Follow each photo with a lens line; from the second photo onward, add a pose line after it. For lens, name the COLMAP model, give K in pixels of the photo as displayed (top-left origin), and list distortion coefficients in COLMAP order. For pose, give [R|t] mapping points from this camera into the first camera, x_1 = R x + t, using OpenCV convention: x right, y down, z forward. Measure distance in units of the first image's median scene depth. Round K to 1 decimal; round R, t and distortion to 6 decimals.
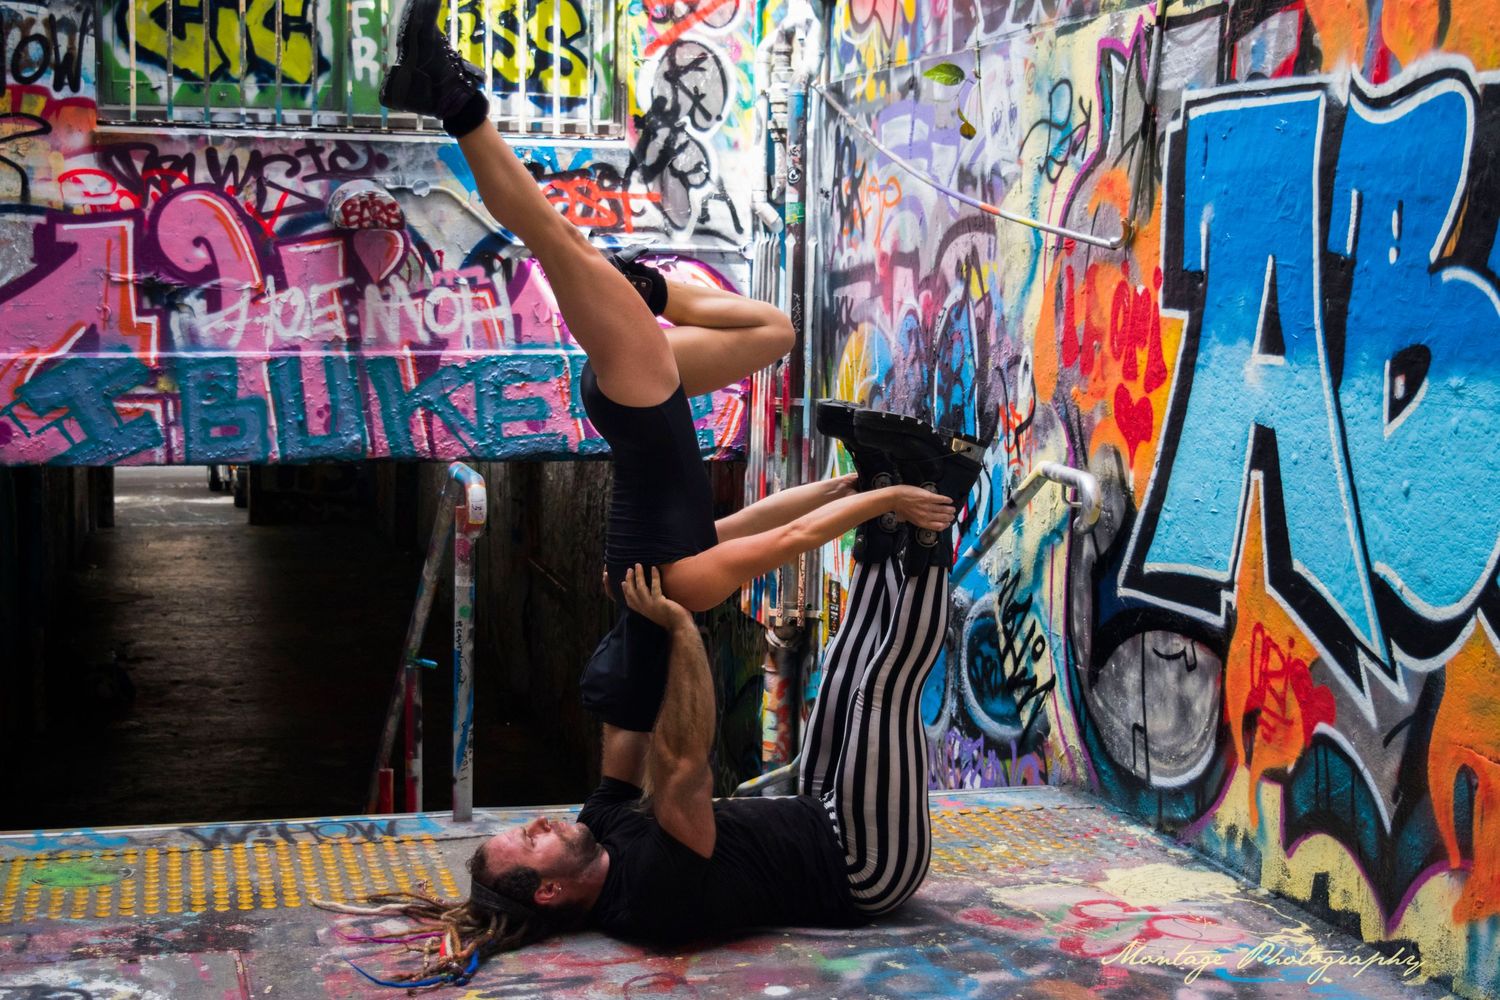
lens RADIAL K [[2303.0, 0, 750.0], [0, 2303.0, 500.0], [0, 0, 1]] dist [-0.021526, 0.011768]
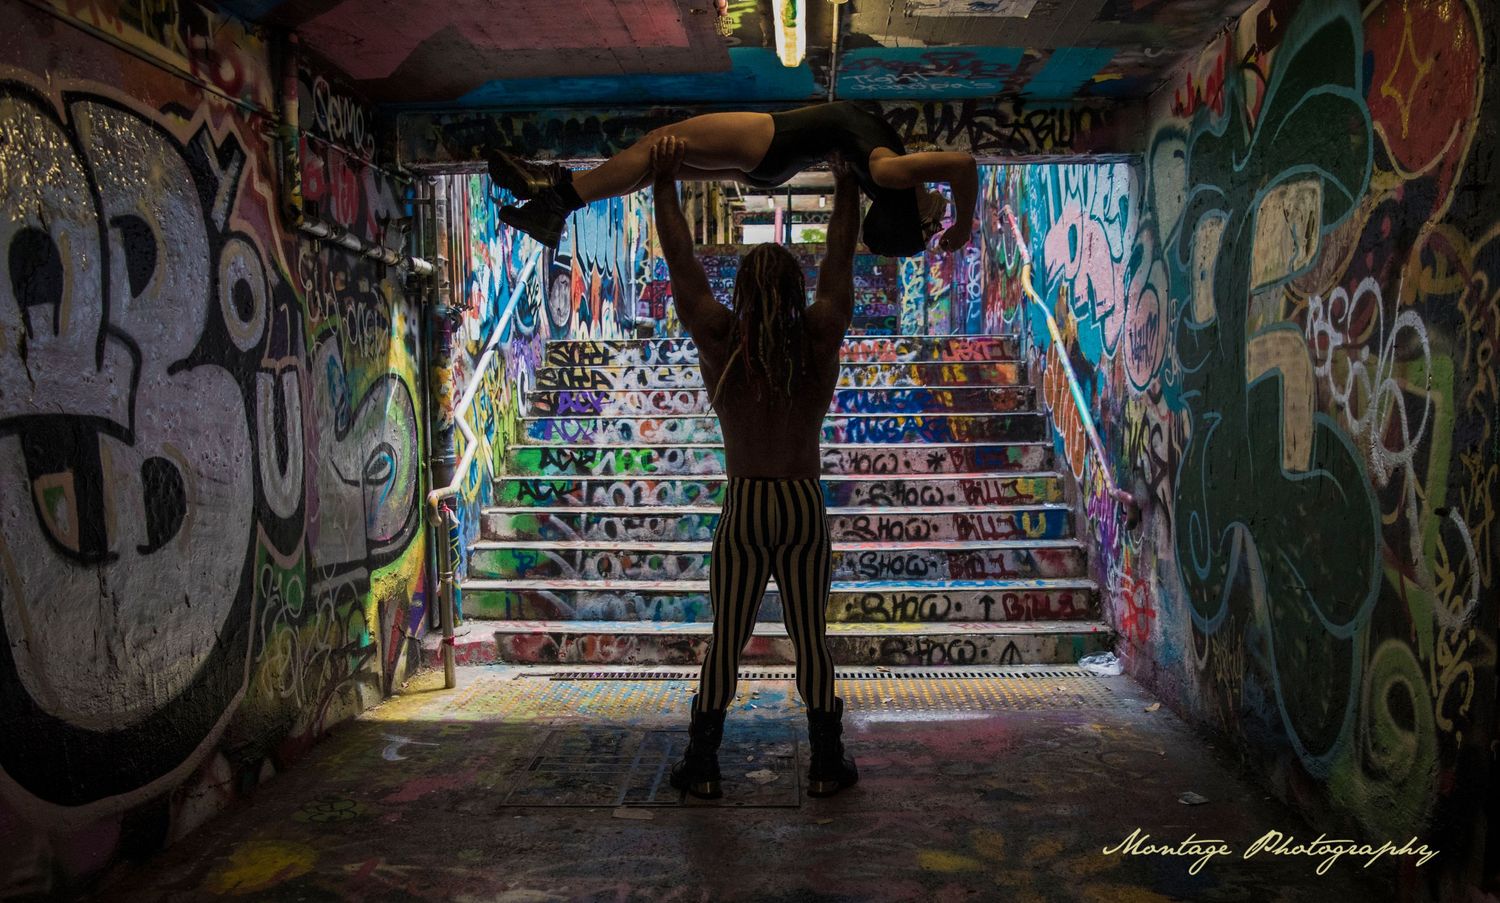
lens RADIAL K [[1232.4, 0, 750.0], [0, 1232.4, 451.5], [0, 0, 1]] dist [-0.000852, -0.000031]
pose [[-0.957521, -0.017907, 0.287806, -0.448604], [0.026046, 0.988620, 0.148163, 0.044373], [-0.287184, 0.149365, -0.946158, 2.097707]]
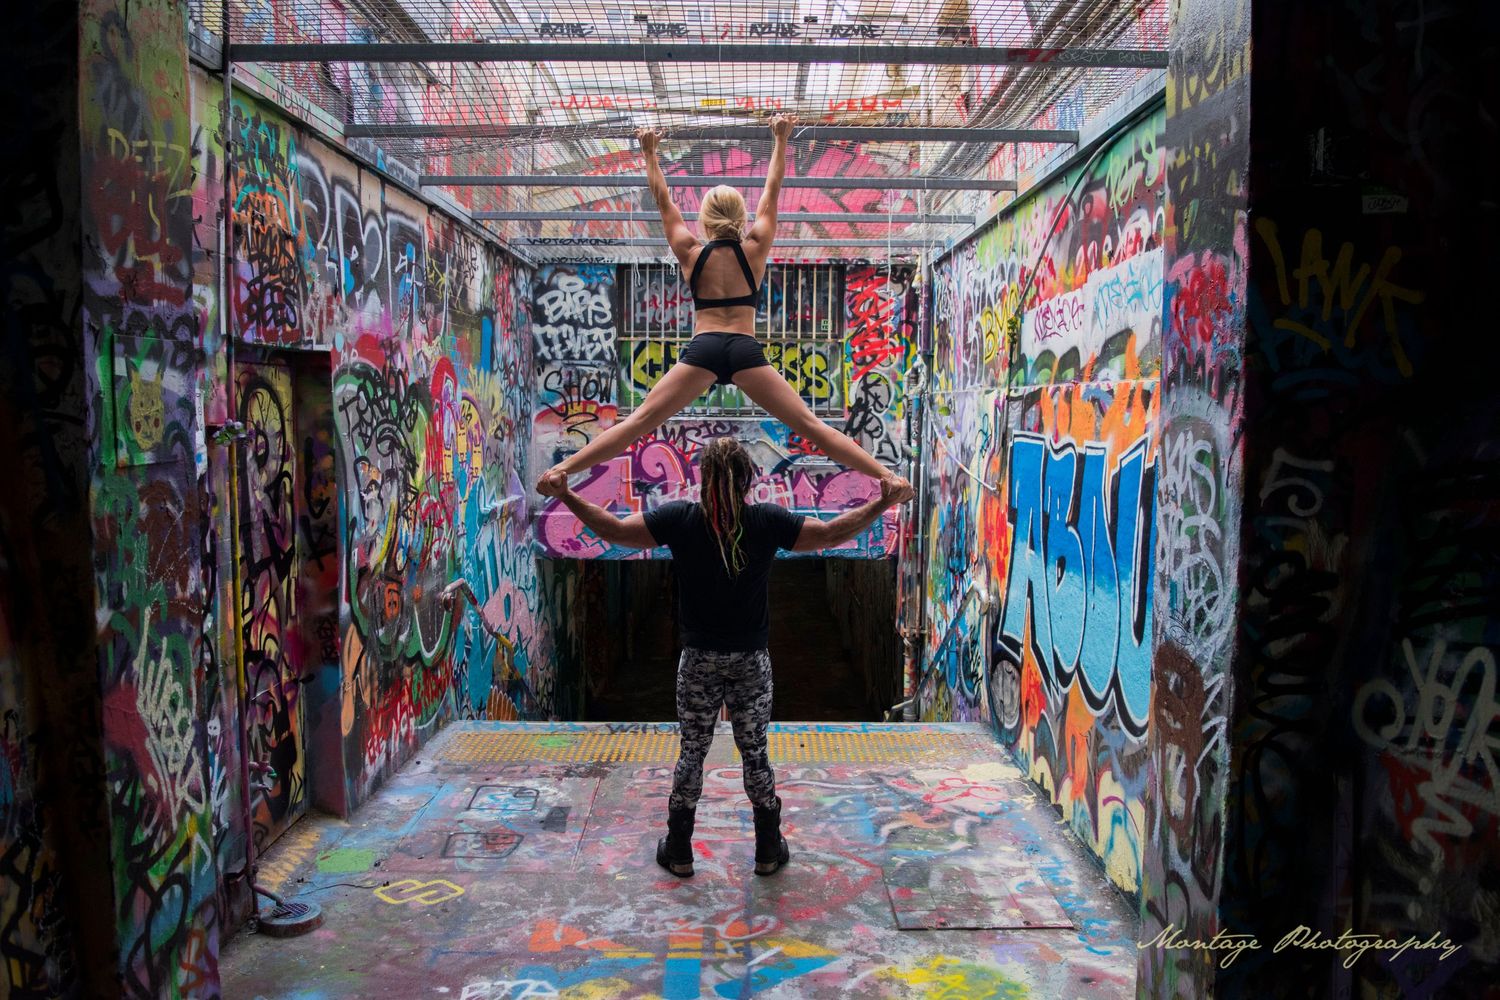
lens RADIAL K [[1168.8, 0, 750.0], [0, 1168.8, 500.0], [0, 0, 1]] dist [-0.089665, 0.006556]
pose [[0.970039, 0.007505, -0.242834, 0.175282], [-0.014084, 0.999579, -0.025367, -0.059336], [0.242541, 0.028027, 0.969736, -0.163996]]
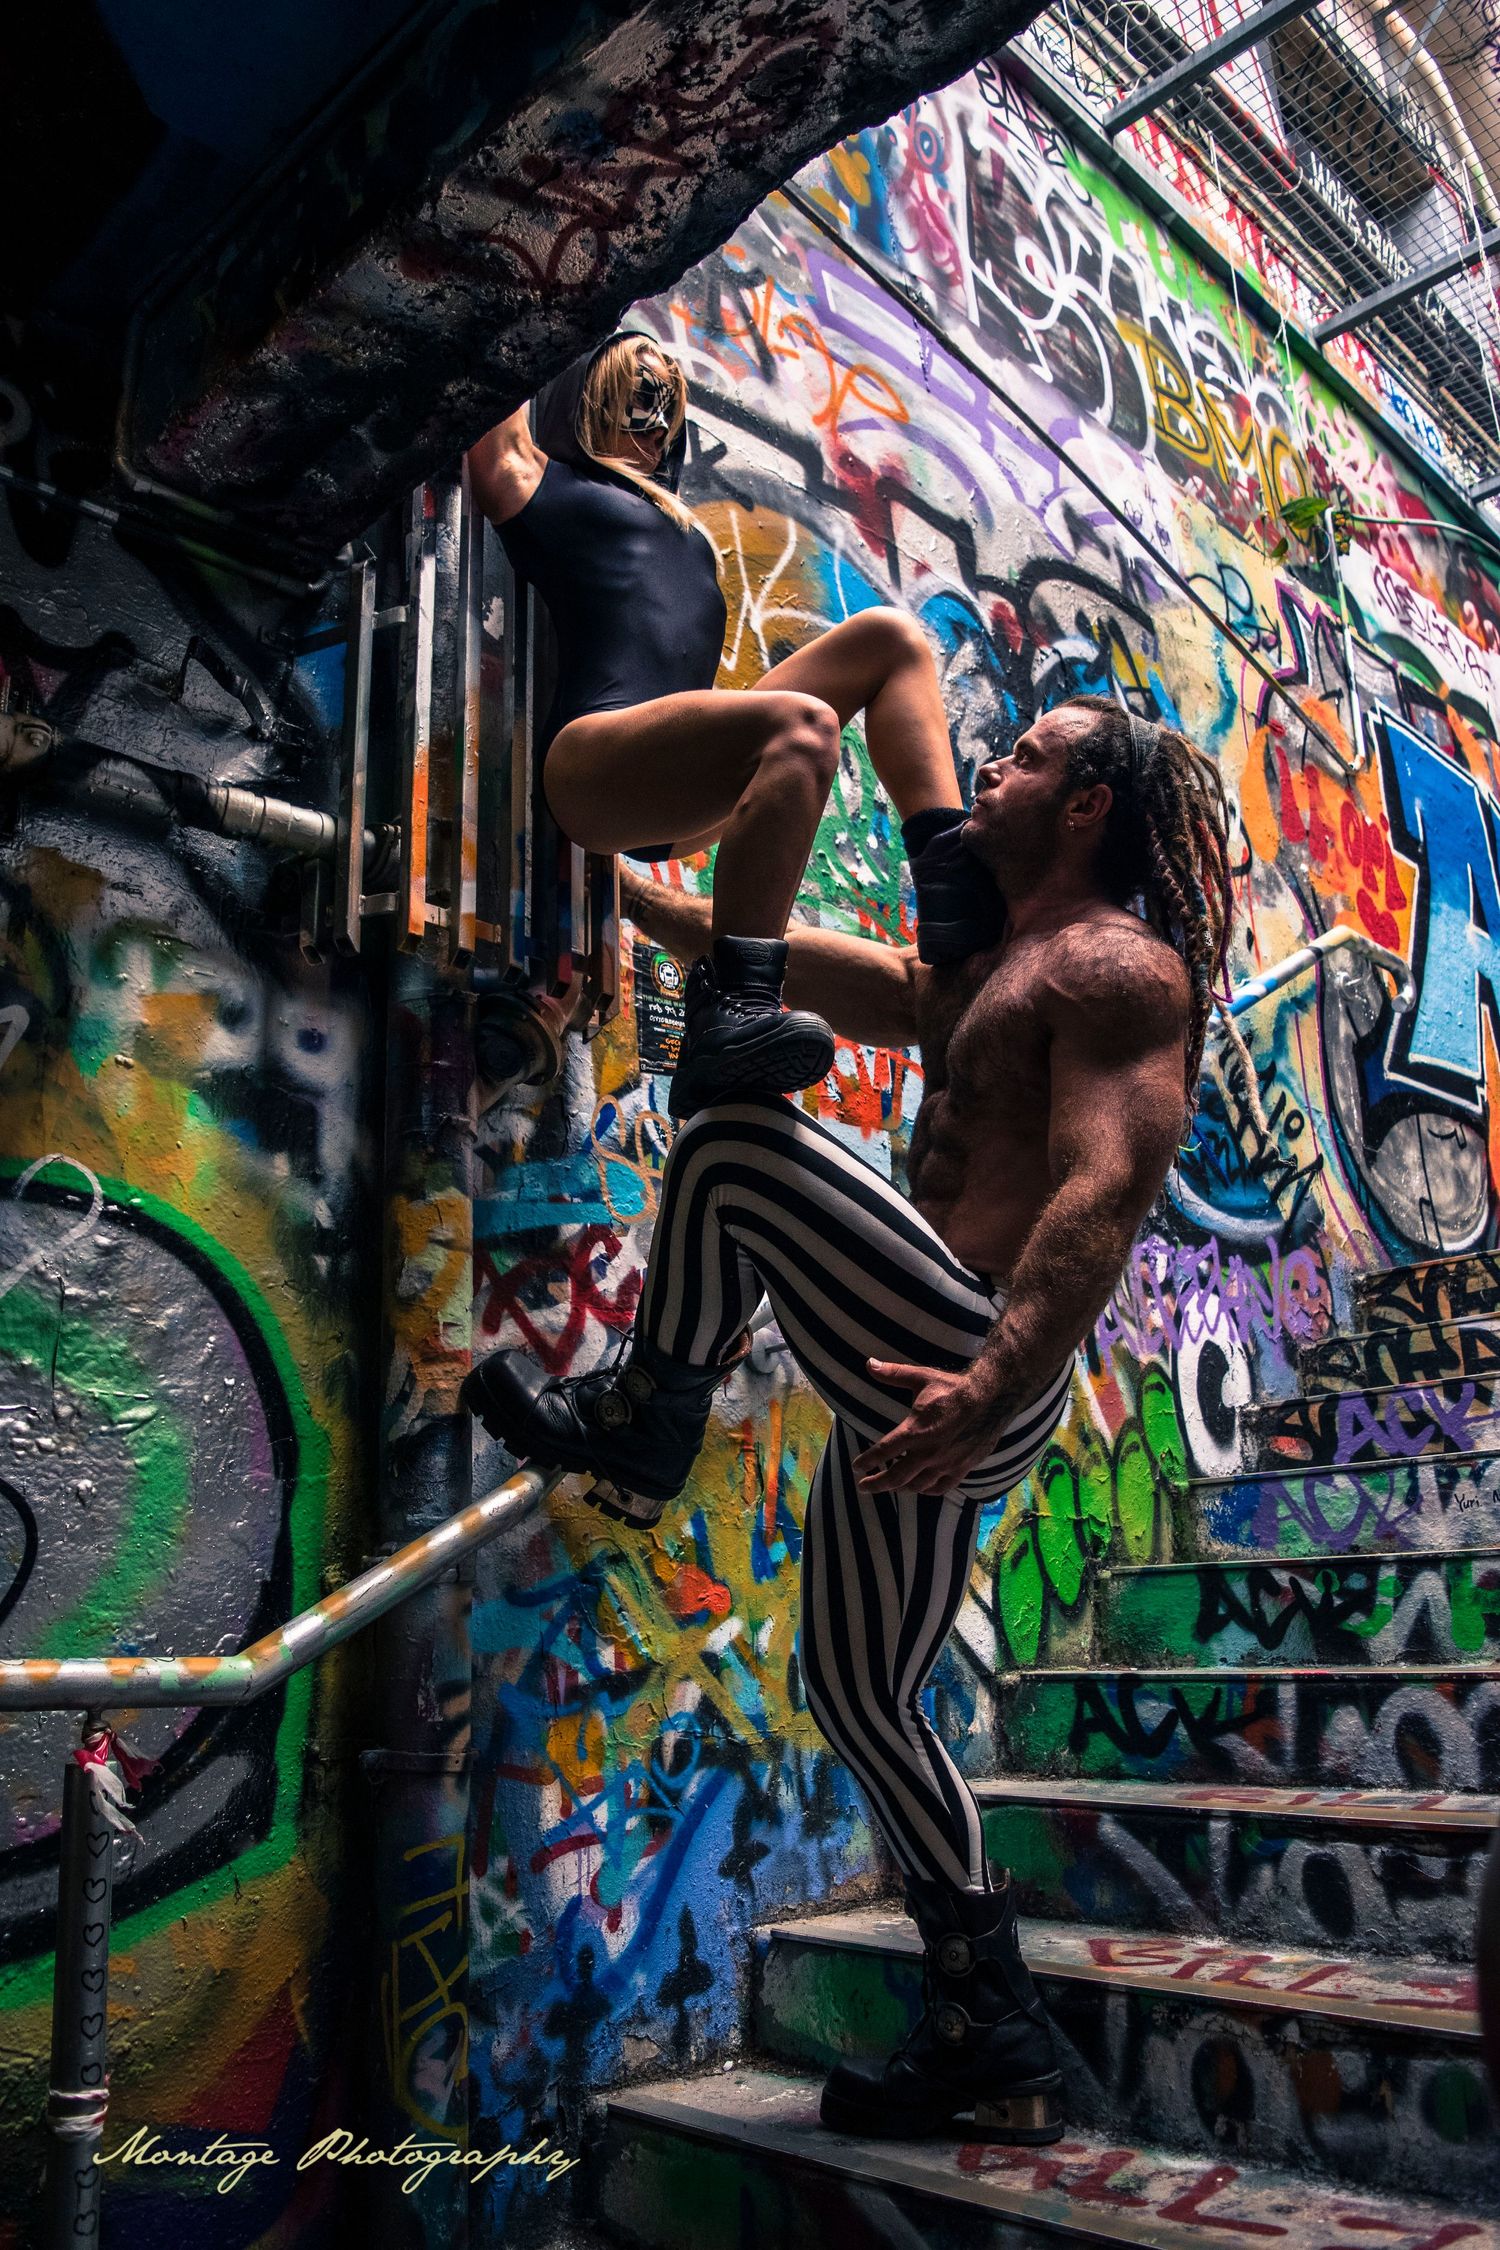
lens RADIAL K [[1753.3, 0, 750.0], [0, 1753.3, 1125.0], [0, 0, 1]] dist [-0.089665, 0.006556]
pose [[-0.516433, 0.233611, 0.823847, -0.288527], [0.105799, 0.972105, -0.209331, 0.170256], [-0.849767, -0.020943, -0.526742, 1.443350]]
